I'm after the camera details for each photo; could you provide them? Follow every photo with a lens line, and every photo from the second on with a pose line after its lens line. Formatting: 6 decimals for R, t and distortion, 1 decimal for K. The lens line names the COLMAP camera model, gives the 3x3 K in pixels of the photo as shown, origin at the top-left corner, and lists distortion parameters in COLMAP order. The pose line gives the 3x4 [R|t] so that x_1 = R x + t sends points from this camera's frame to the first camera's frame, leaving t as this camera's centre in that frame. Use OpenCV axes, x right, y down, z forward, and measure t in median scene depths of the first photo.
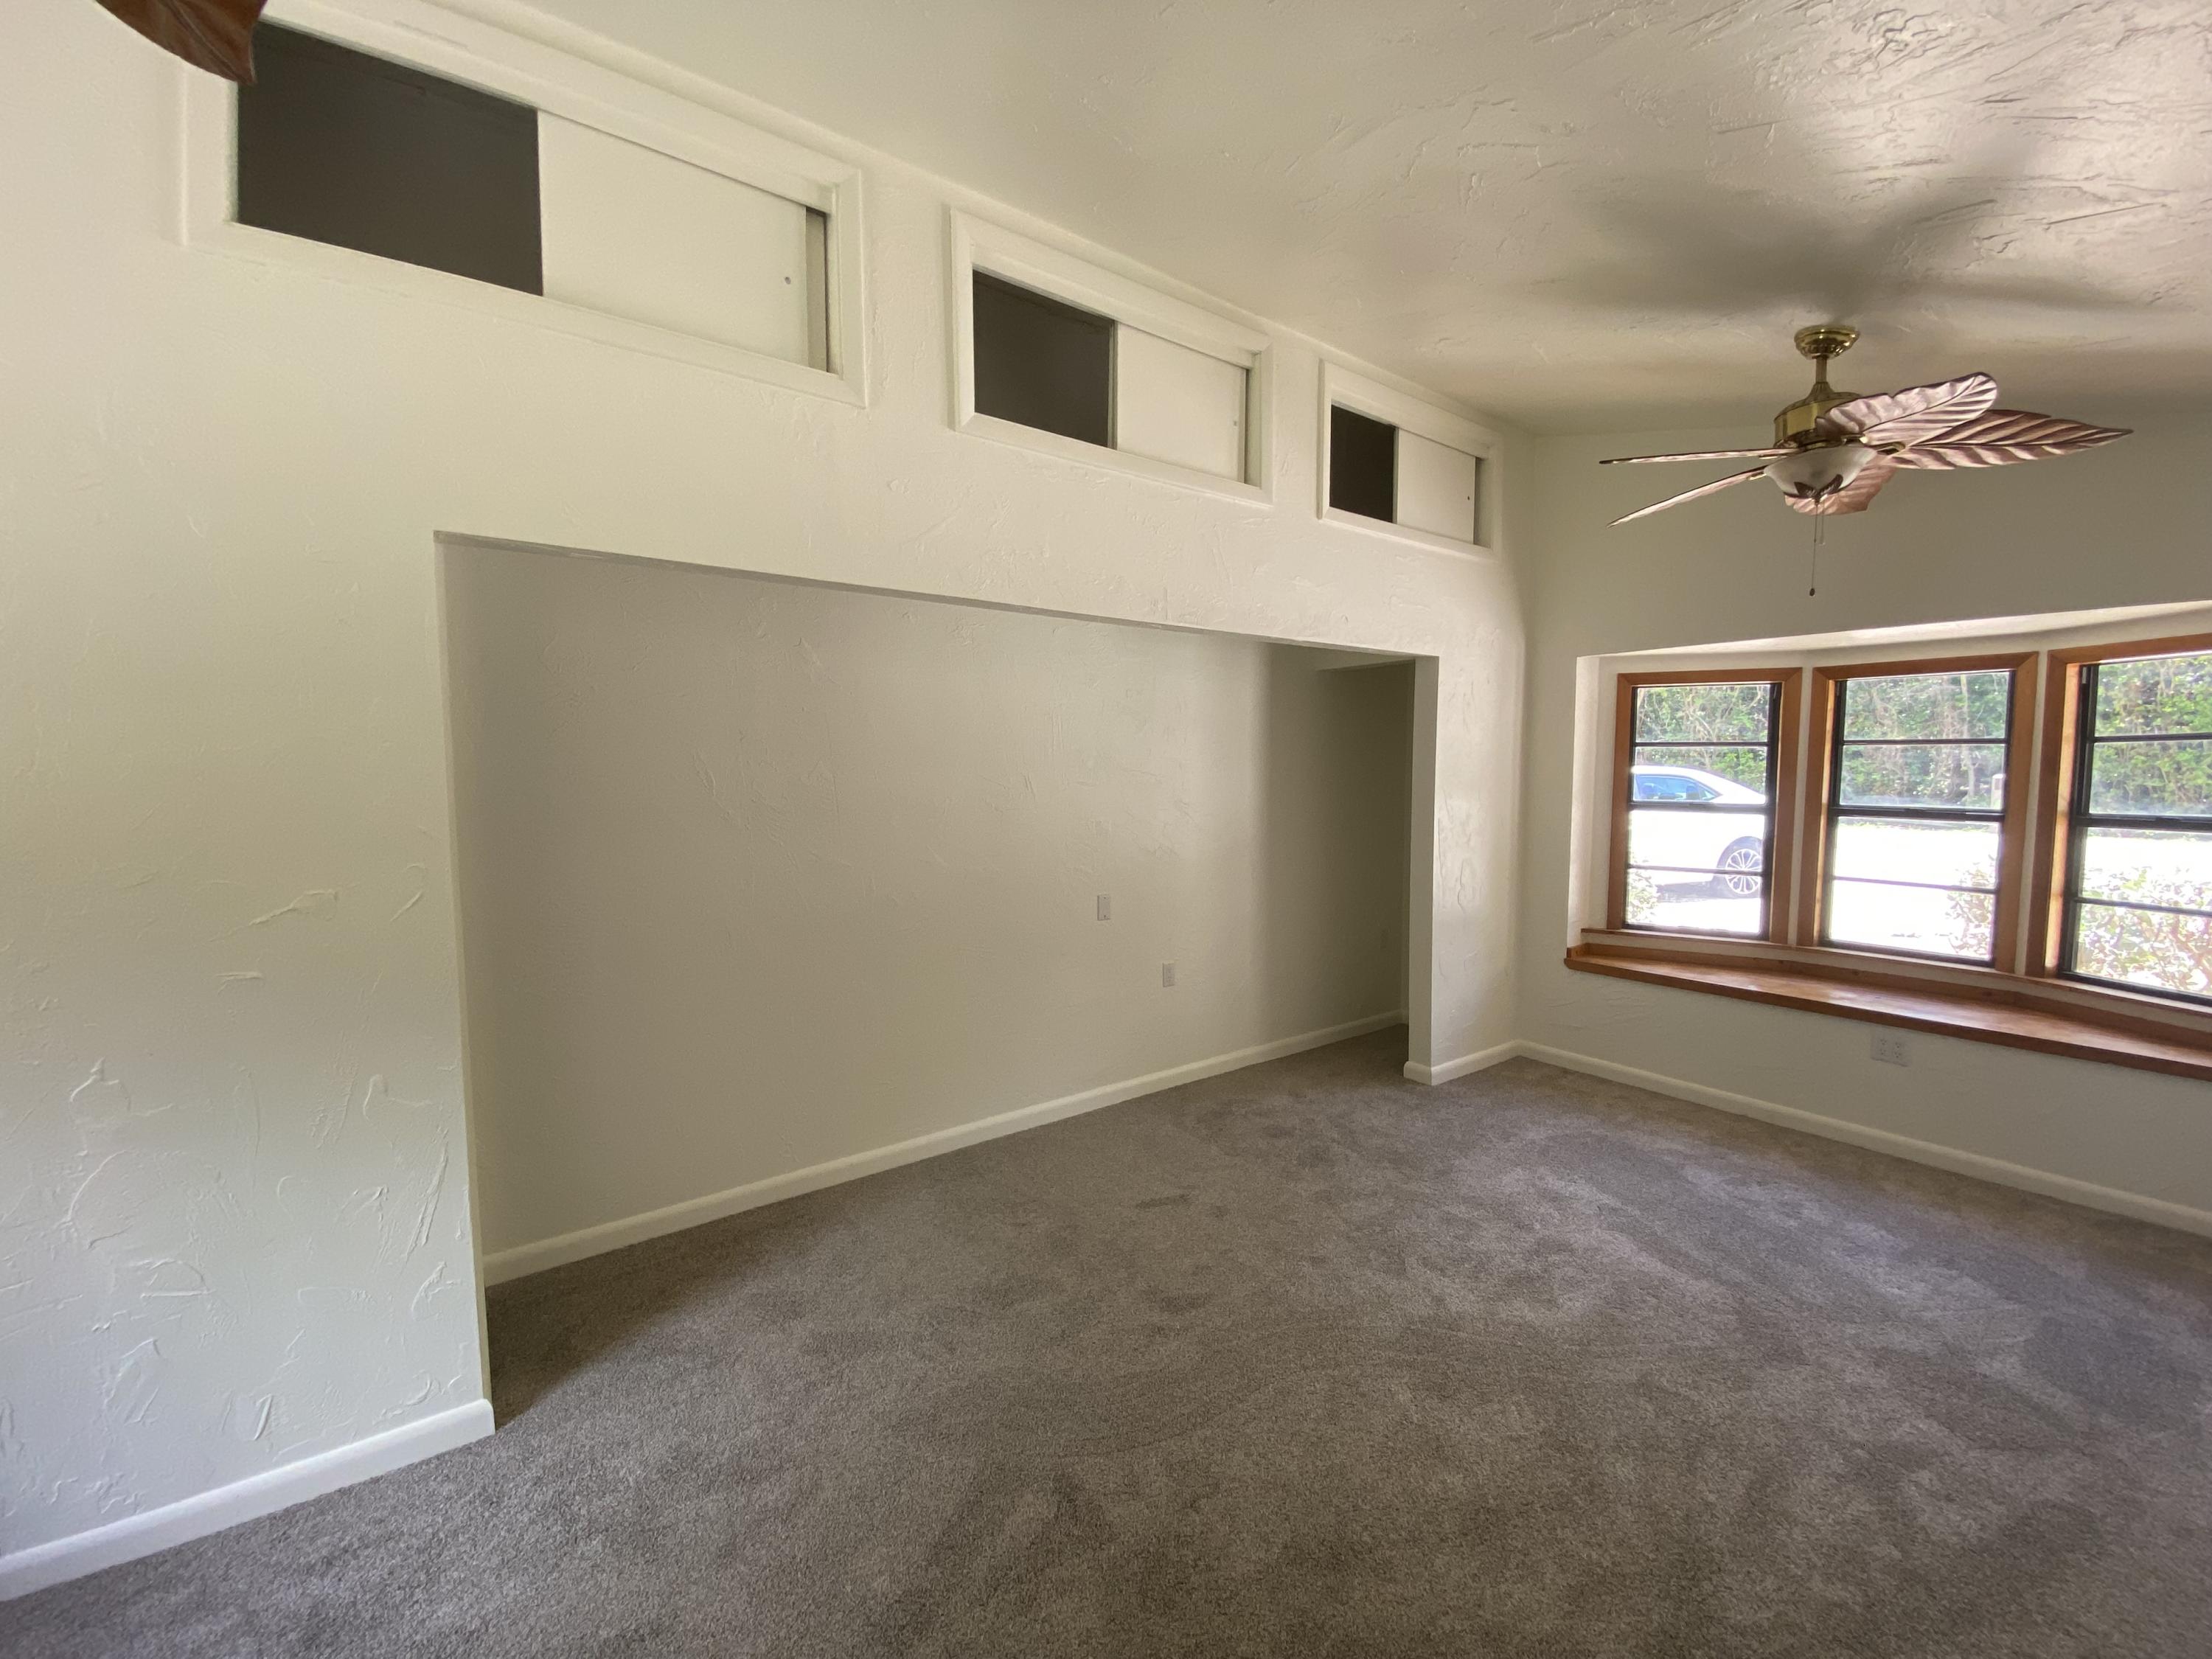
lens RADIAL K [[903.5, 0, 1106.0], [0, 903.5, 829.5], [0, 0, 1]] dist [0.031219, -0.024029]
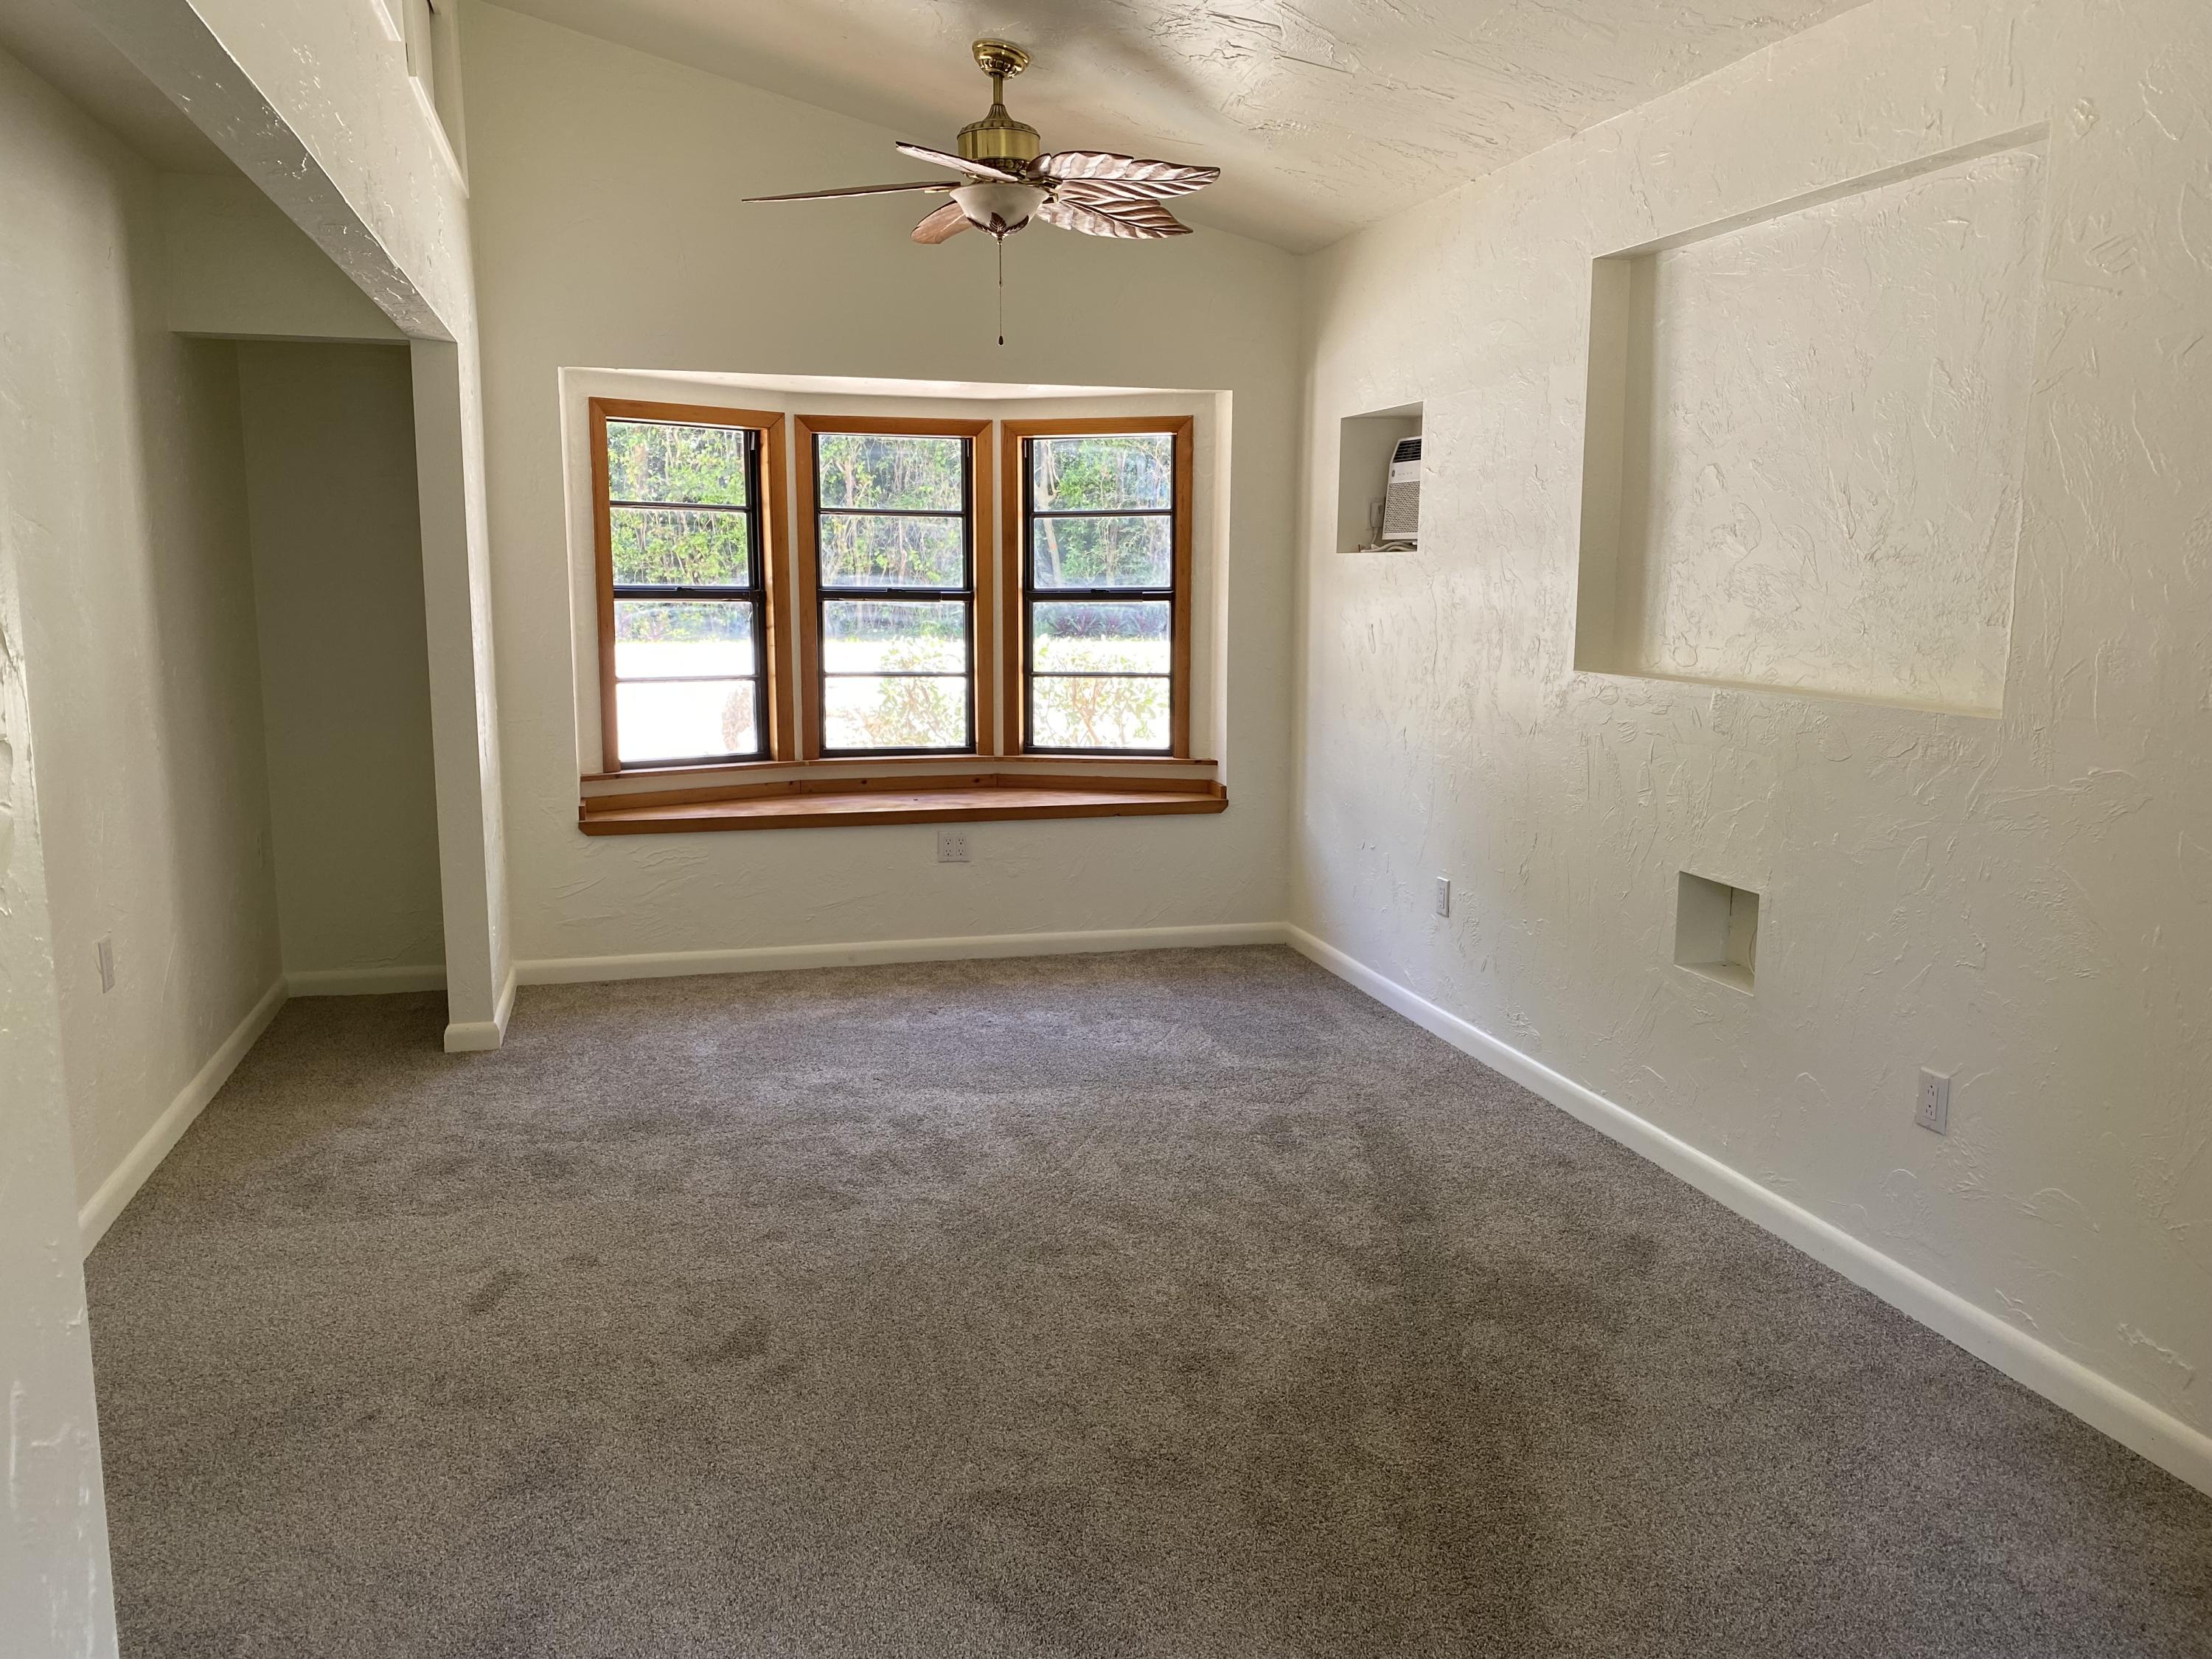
lens RADIAL K [[1692.1, 0, 1113.1], [0, 1692.1, 796.1], [0, 0, 1]] dist [0.094901, -0.001144]
pose [[0.362430, -0.125891, 0.923470, -0.681334], [0.060583, 0.991922, 0.111446, 0.007664], [-0.930040, 0.015555, 0.367129, 0.221319]]
